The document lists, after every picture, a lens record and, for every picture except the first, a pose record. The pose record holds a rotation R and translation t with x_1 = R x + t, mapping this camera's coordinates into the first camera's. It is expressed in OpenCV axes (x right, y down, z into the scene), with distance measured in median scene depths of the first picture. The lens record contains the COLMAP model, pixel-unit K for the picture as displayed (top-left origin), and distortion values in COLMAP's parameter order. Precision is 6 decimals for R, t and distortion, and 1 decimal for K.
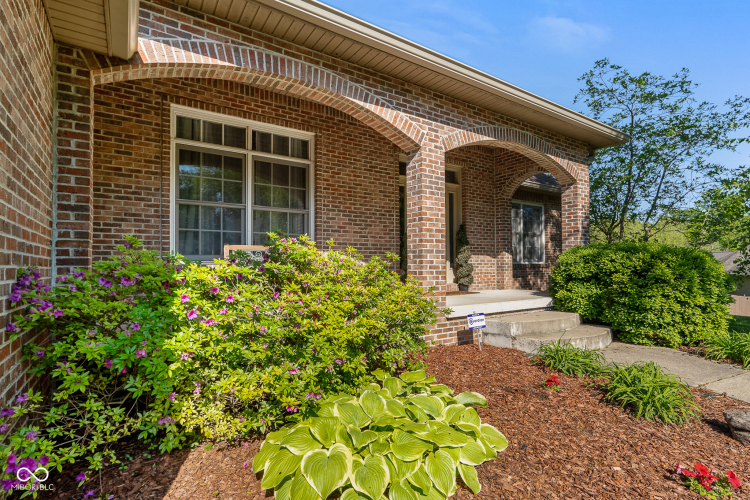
lens RADIAL K [[372.0, 0, 374.4], [0, 372.0, 261.9], [0, 0, 1]] dist [0.000511, -0.000048]
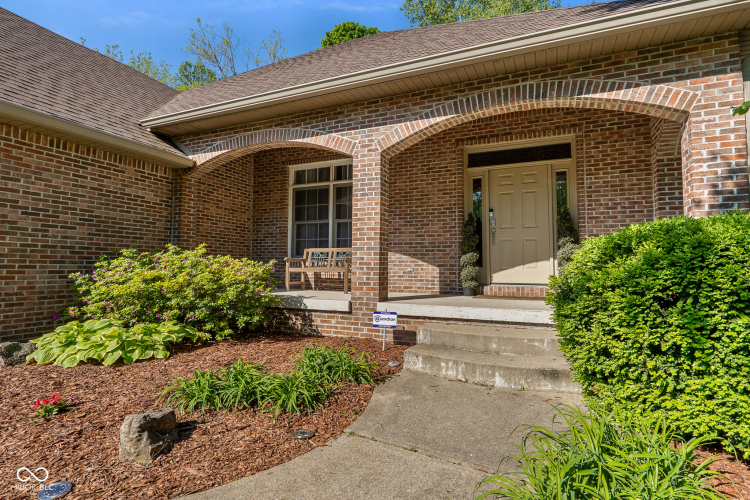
lens RADIAL K [[348.6, 0, 375.0], [0, 348.6, 250.0], [0, 0, 1]] dist [-0.001137, -0.000145]
pose [[0.561920, -0.028353, -0.826706, 0.967360], [-0.000415, 0.999403, -0.034558, 0.009575], [0.827192, 0.019762, 0.561572, 0.445535]]
